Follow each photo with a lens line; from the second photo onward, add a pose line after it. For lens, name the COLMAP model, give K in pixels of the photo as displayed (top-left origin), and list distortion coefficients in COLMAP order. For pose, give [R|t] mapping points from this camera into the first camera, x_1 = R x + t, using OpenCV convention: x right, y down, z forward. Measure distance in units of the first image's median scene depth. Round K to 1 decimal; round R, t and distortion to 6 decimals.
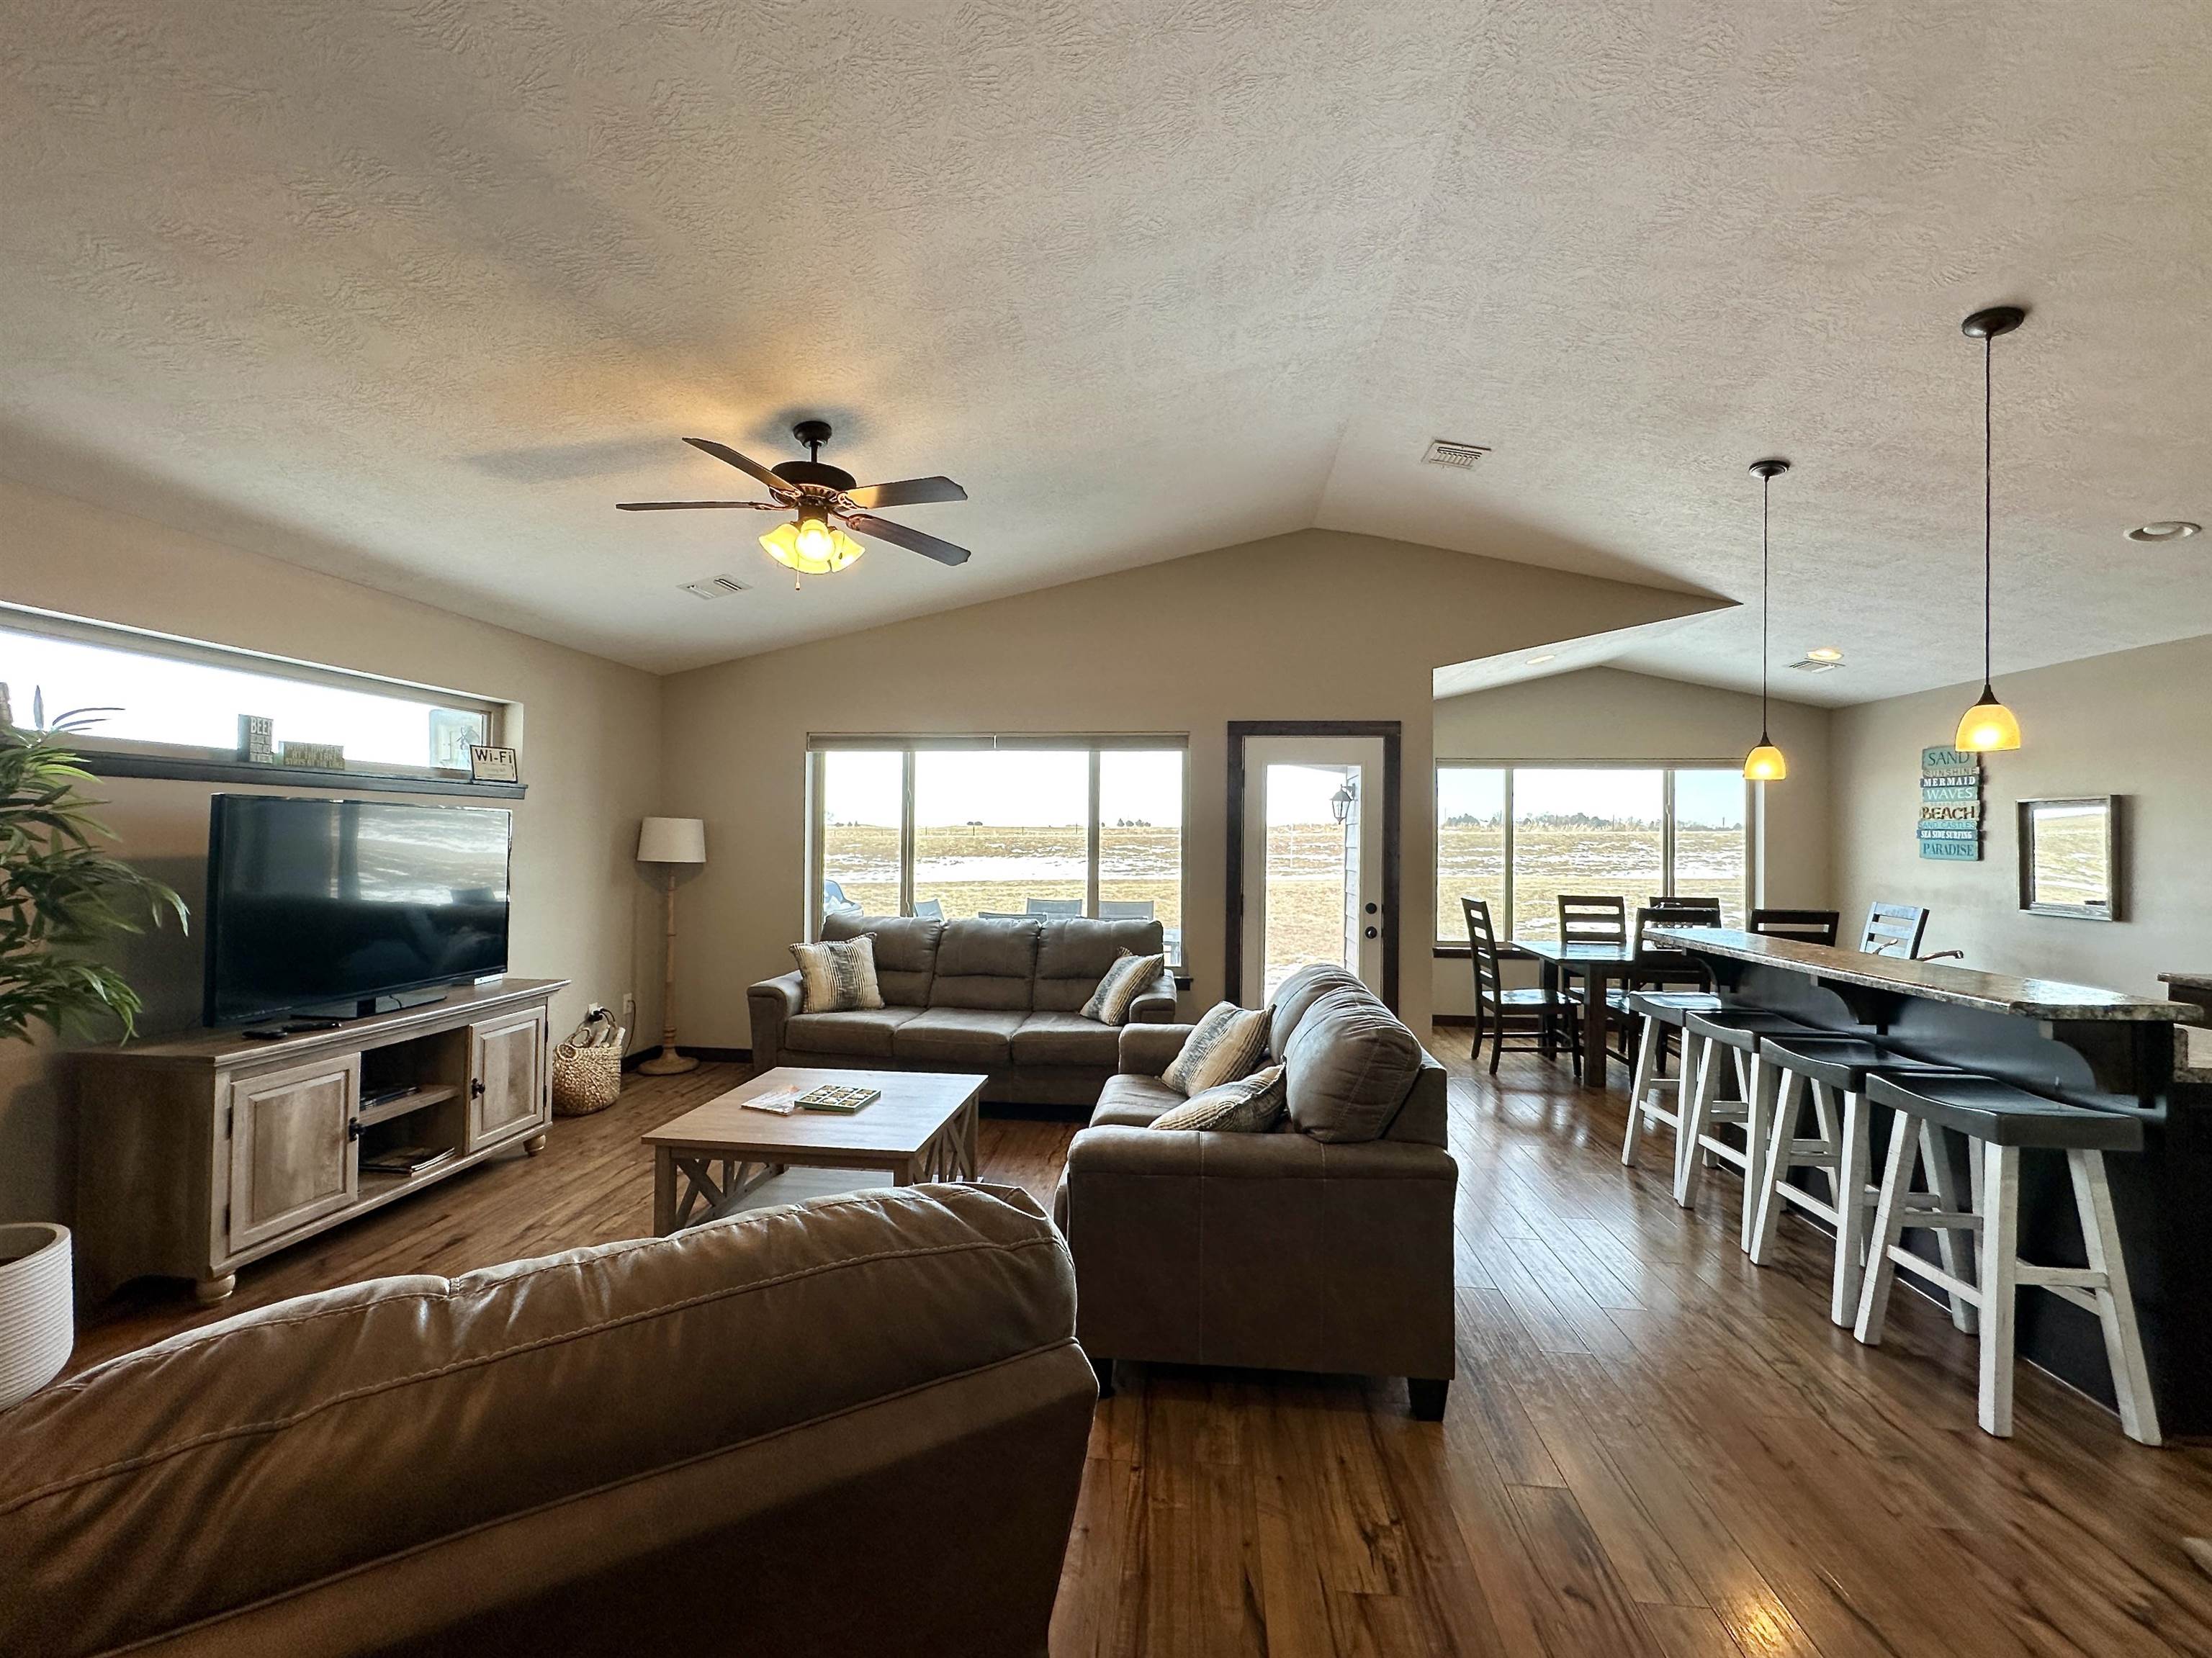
lens RADIAL K [[880.2, 0, 1112.0], [0, 880.2, 833.0], [0, 0, 1]] dist [-0.002589, 0.000261]
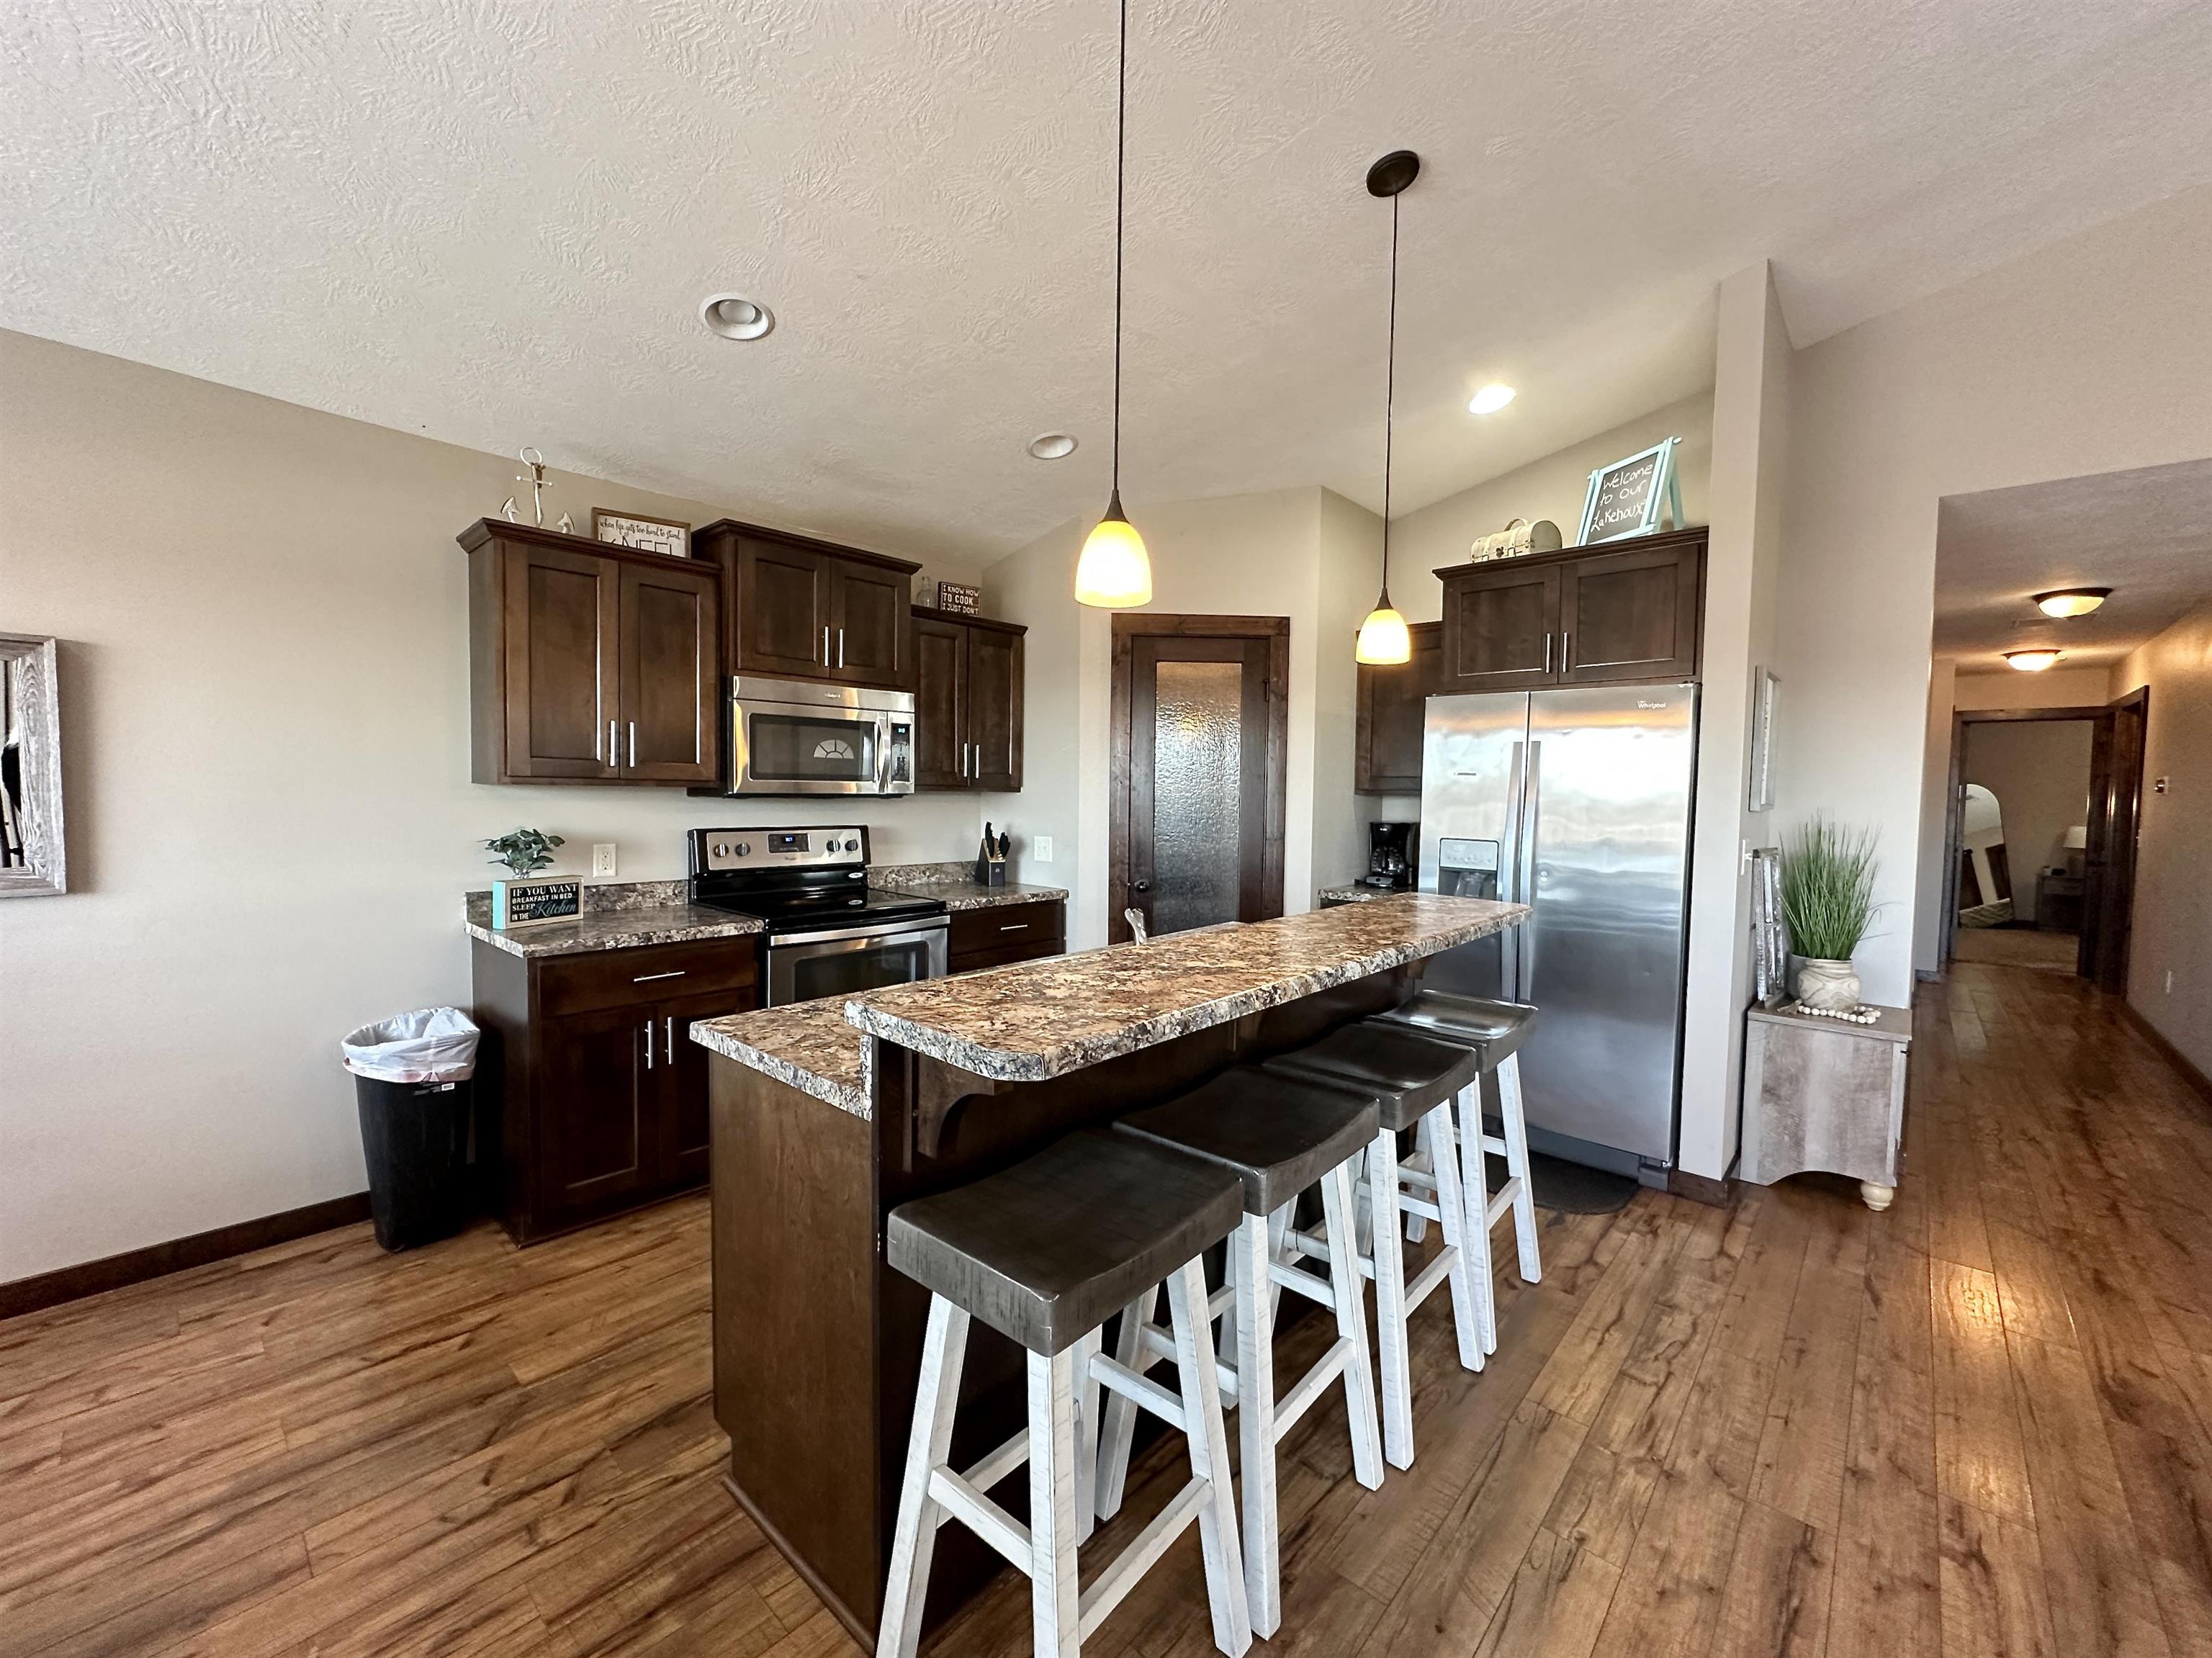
lens RADIAL K [[889.6, 0, 1106.9], [0, 889.6, 834.0], [0, 0, 1]] dist [-0.000946, -0.000034]
pose [[-0.809526, -0.052886, 0.584697, 0.330348], [-0.028509, 0.998301, 0.050825, 0.021954], [-0.586391, 0.024475, -0.809658, 0.937431]]
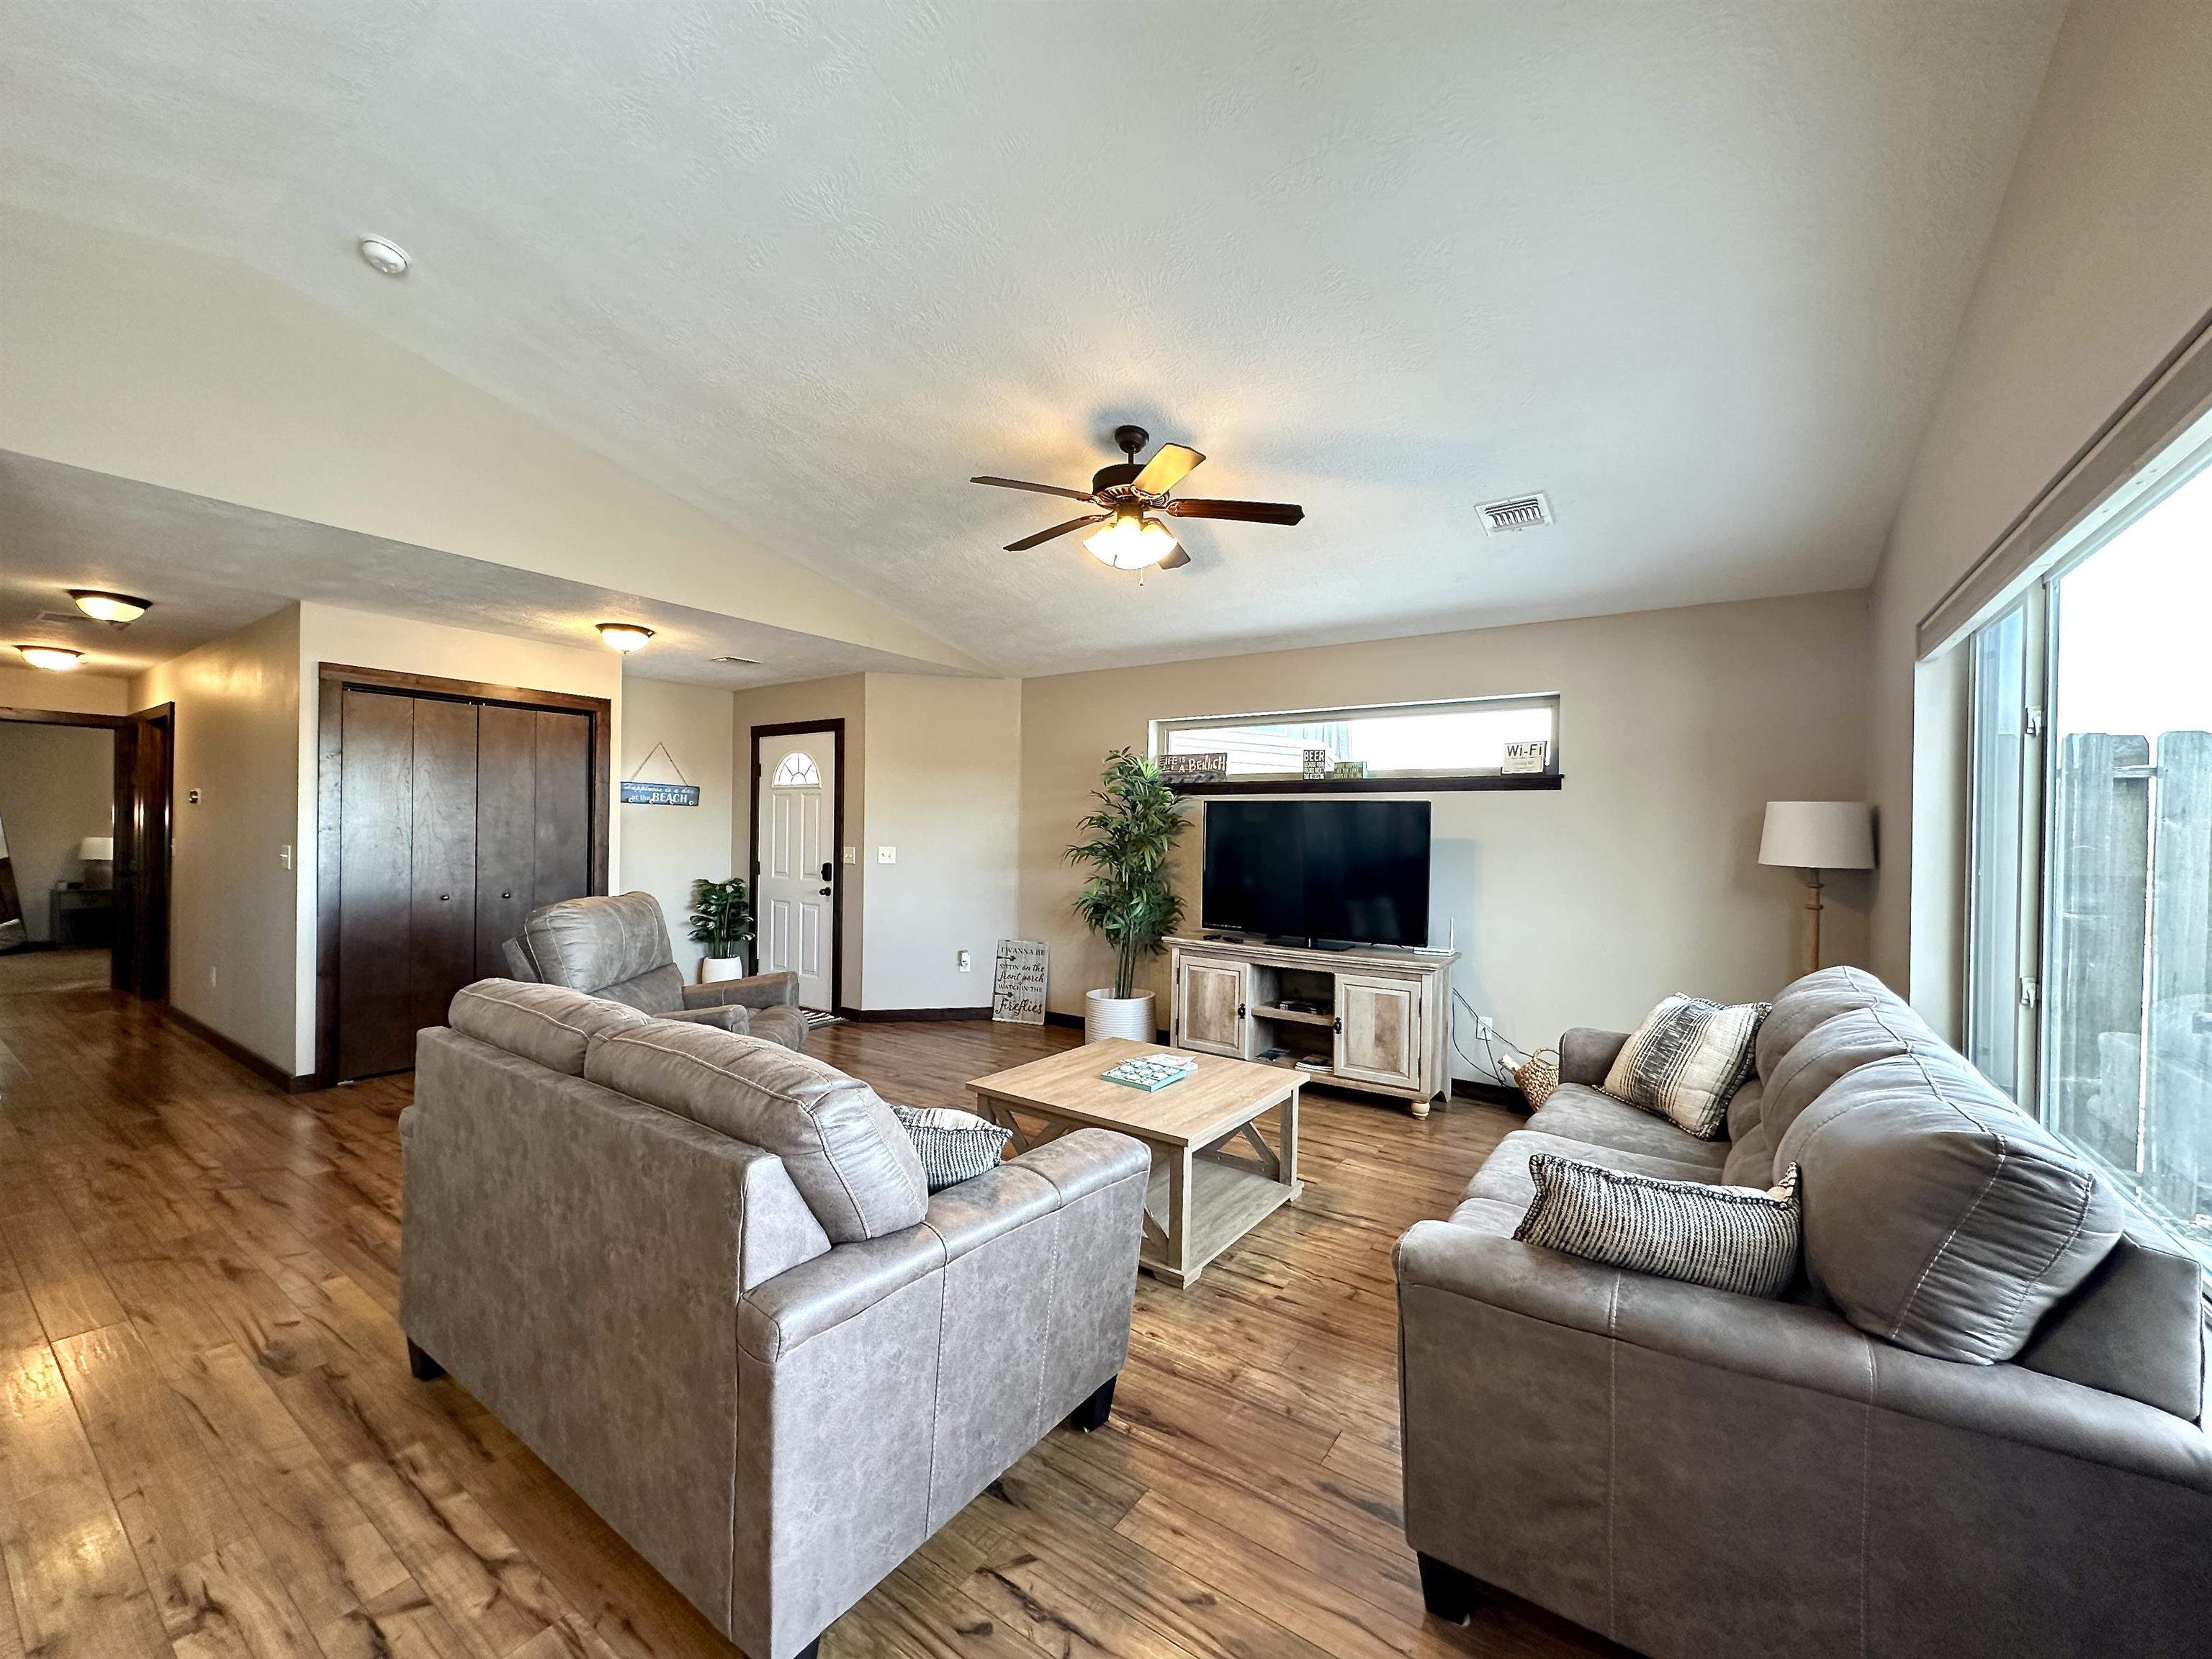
lens RADIAL K [[880.3, 0, 1112.0], [0, 880.3, 833.5], [0, 0, 1]] dist [-0.002589, 0.000261]
pose [[-0.471100, -0.016246, -0.881930, 0.374356], [-0.014185, 0.999841, -0.010841, 0.024780], [0.881966, 0.007402, -0.471255, 0.909856]]
